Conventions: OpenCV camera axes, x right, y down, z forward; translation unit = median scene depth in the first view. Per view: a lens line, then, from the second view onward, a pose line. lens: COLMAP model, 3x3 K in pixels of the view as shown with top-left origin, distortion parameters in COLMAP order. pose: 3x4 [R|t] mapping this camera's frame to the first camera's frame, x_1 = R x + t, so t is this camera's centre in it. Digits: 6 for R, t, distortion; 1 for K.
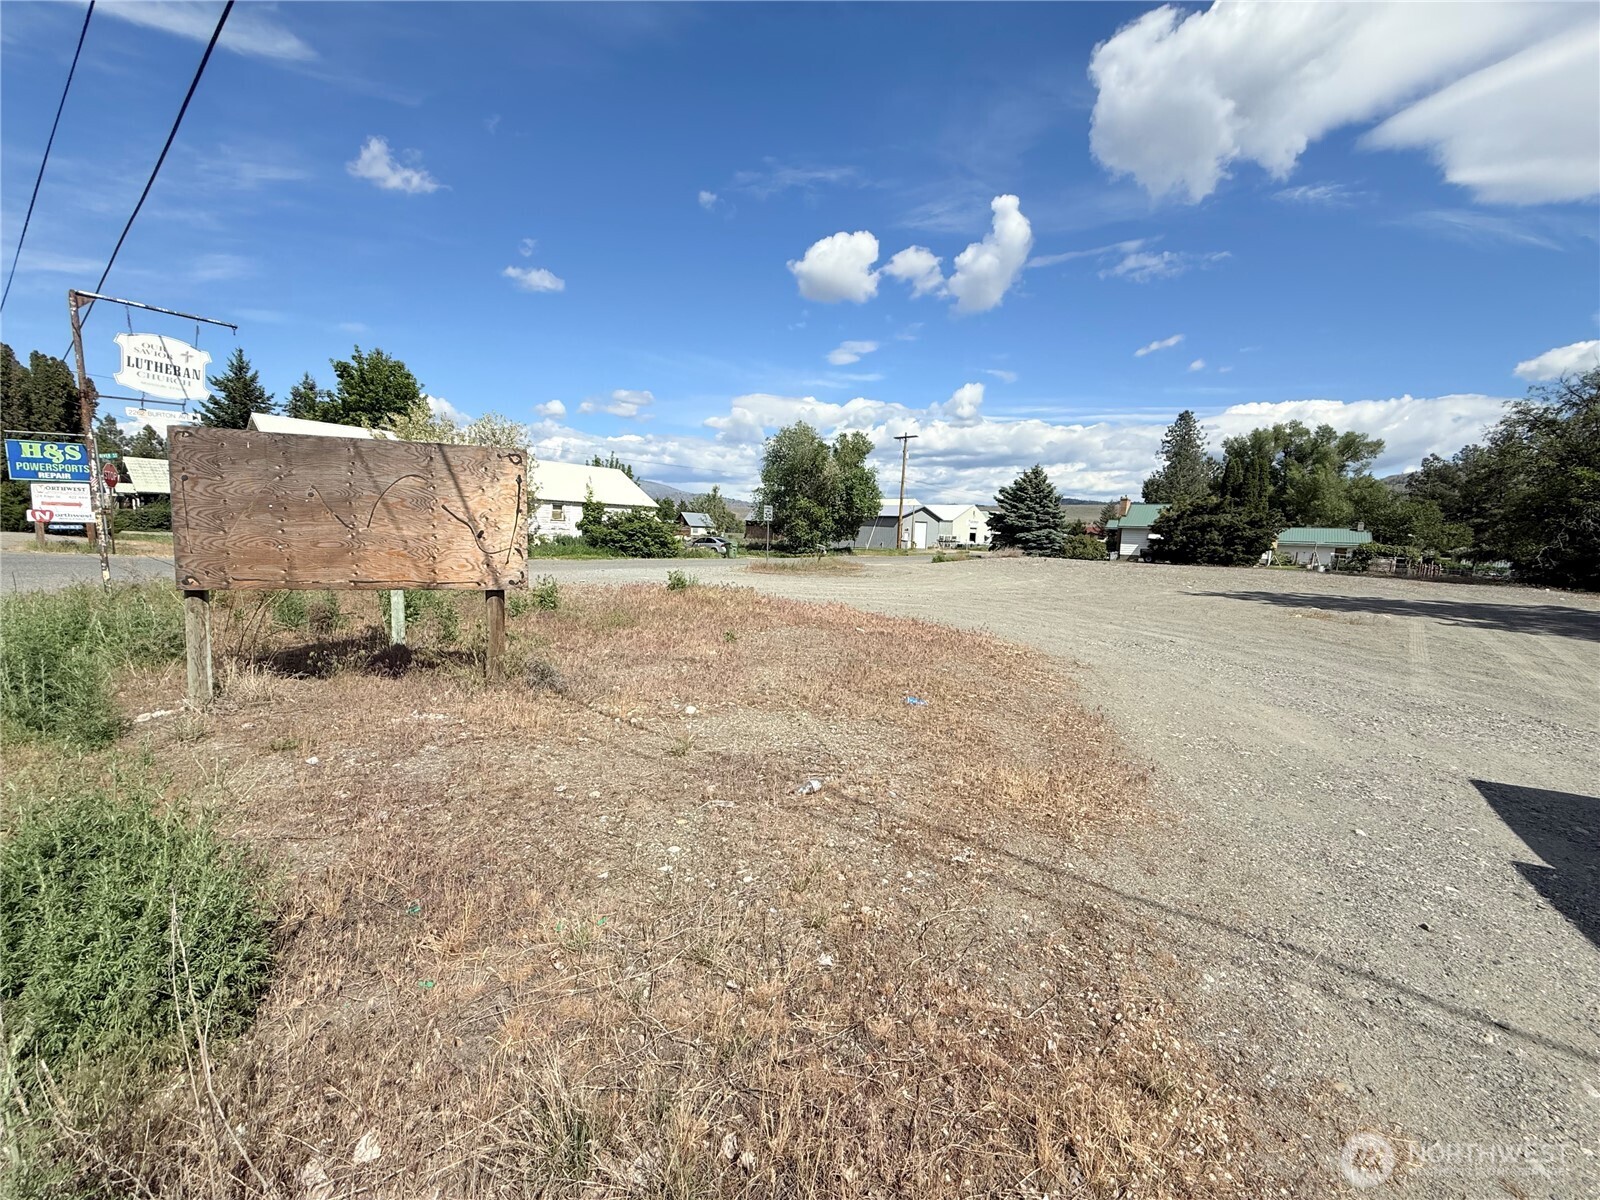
lens RADIAL K [[640.0, 0, 792.8], [0, 640.0, 603.5], [0, 0, 1]] dist [0.003041, 0.000287]
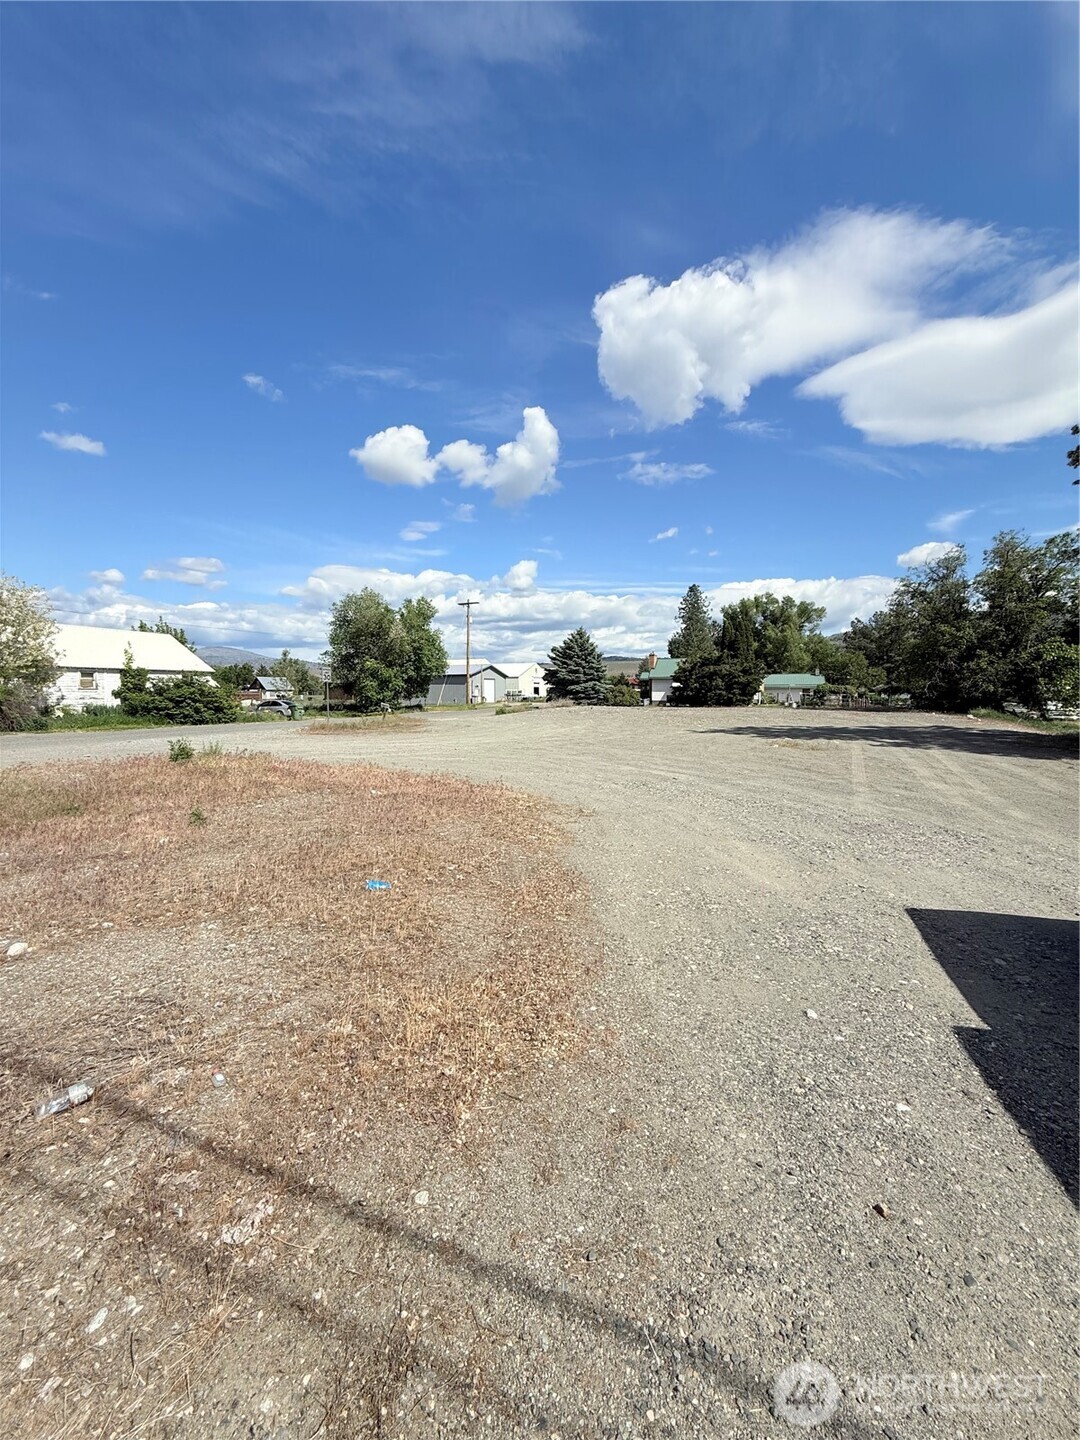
lens RADIAL K [[574.6, 0, 540.0], [0, 574.6, 720.0], [0, 0, 1]] dist [0.004124, 0.000081]
pose [[0.962963, -0.050582, 0.264848, 0.024310], [0.065787, 0.996637, -0.048853, -0.001556], [-0.261487, 0.064467, 0.963052, 0.022746]]
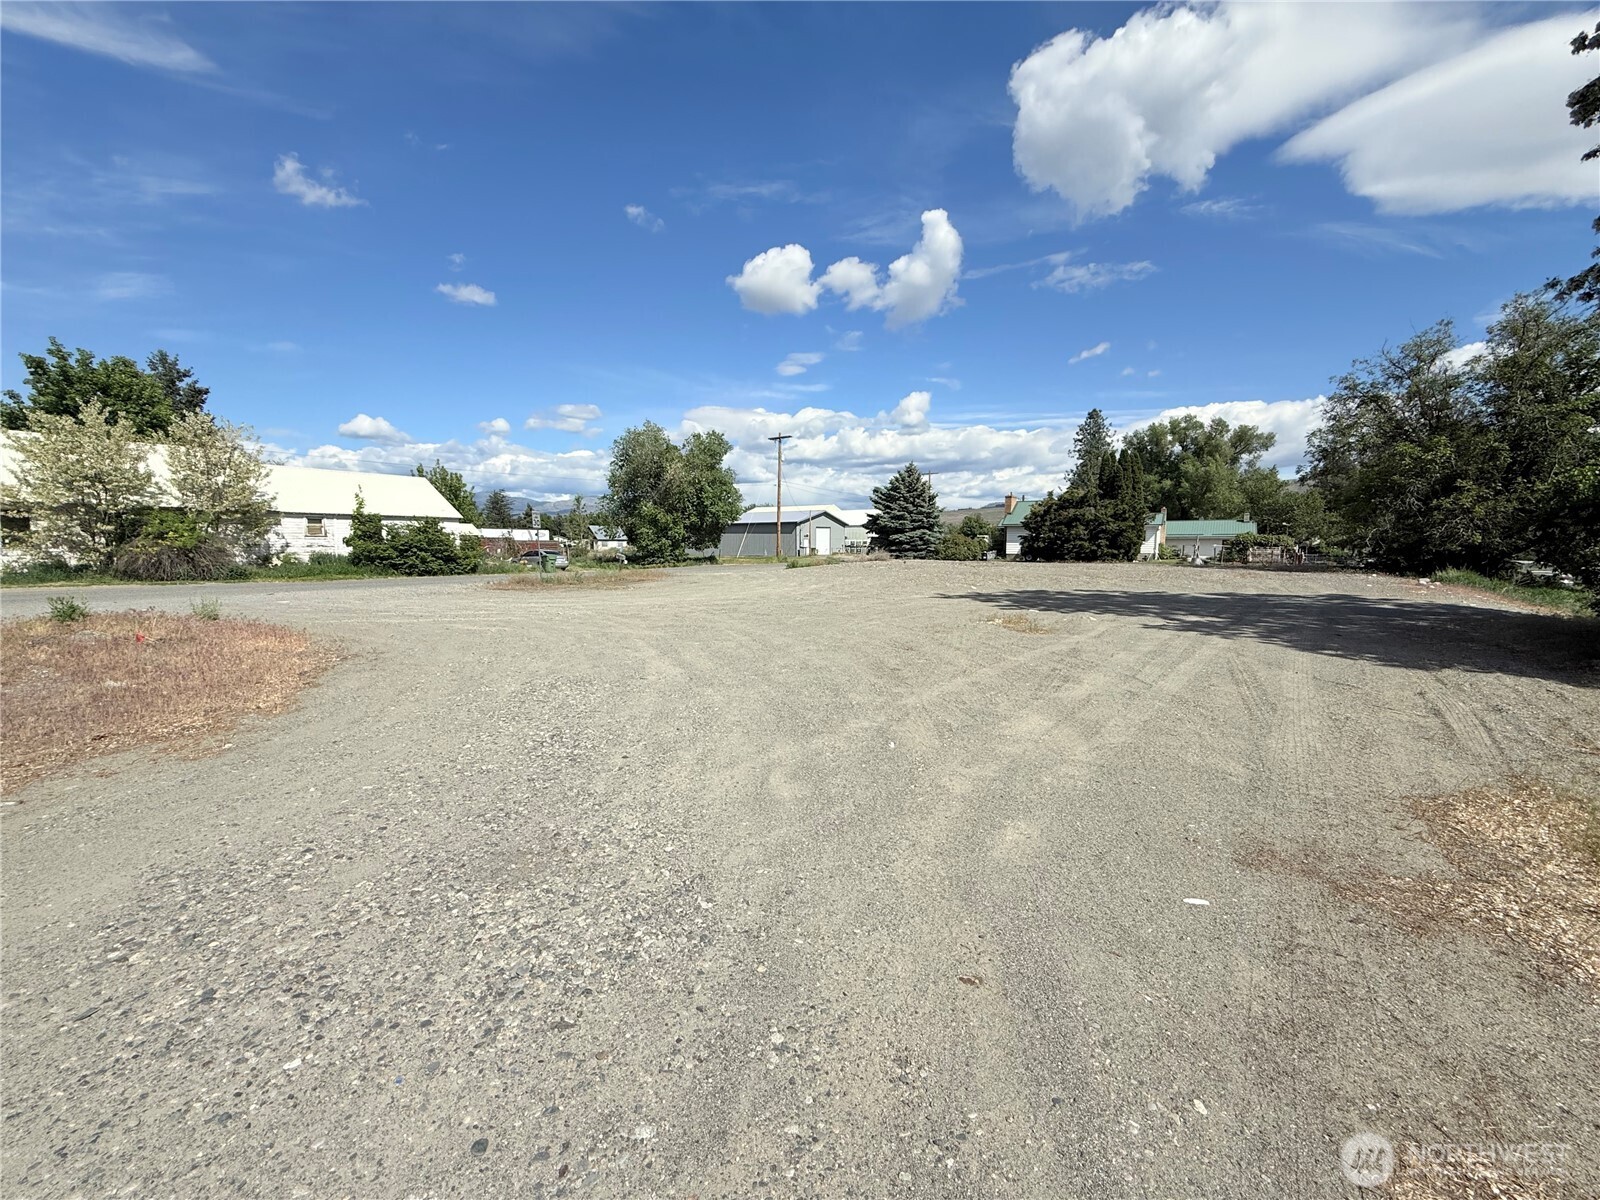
lens RADIAL K [[638.3, 0, 792.7], [0, 638.3, 597.3], [0, 0, 1]] dist [0.002974, -0.000220]
pose [[0.997657, -0.038076, 0.056837, 0.145374], [0.039505, 0.998926, -0.024230, -0.000760], [-0.055853, 0.026418, 0.998089, 0.068394]]
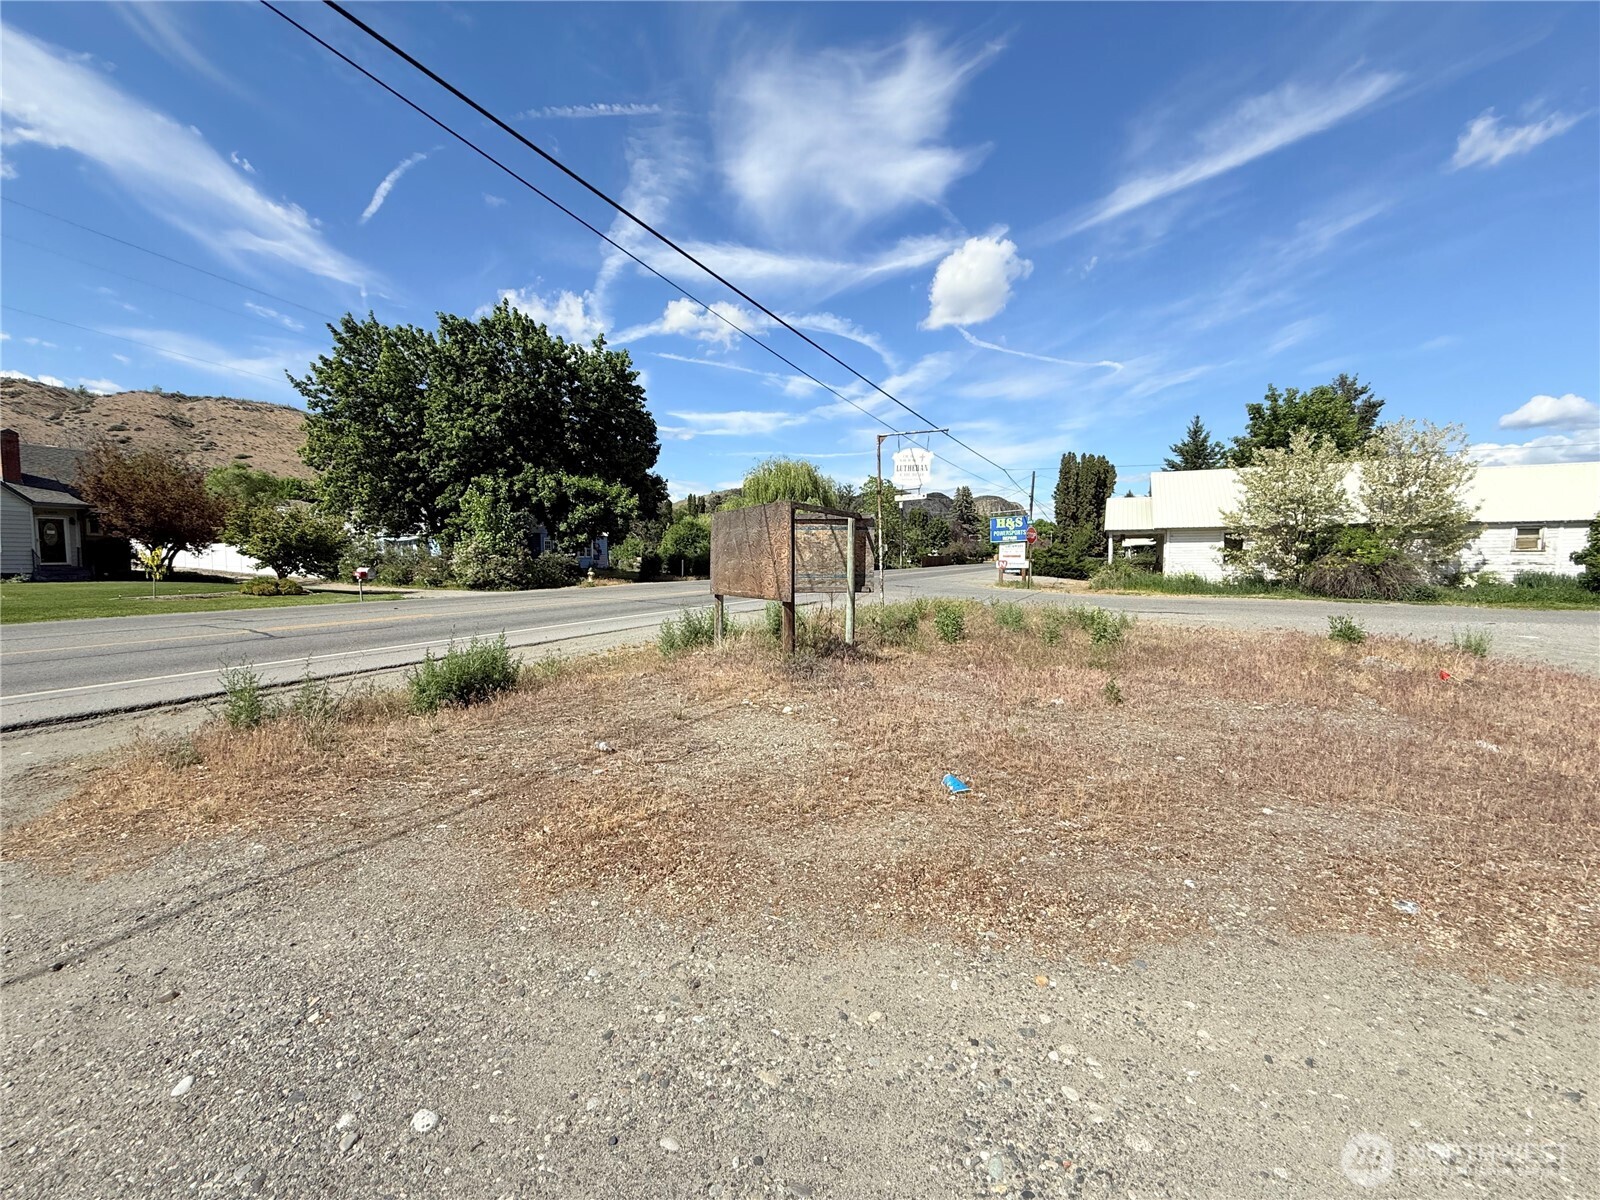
lens RADIAL K [[638.3, 0, 792.7], [0, 638.3, 597.3], [0, 0, 1]] dist [0.002974, -0.000220]
pose [[0.193558, 0.022959, -0.980820, 0.095109], [-0.100766, 0.994904, 0.003403, -0.003746], [0.975900, 0.098175, 0.194885, 0.077121]]
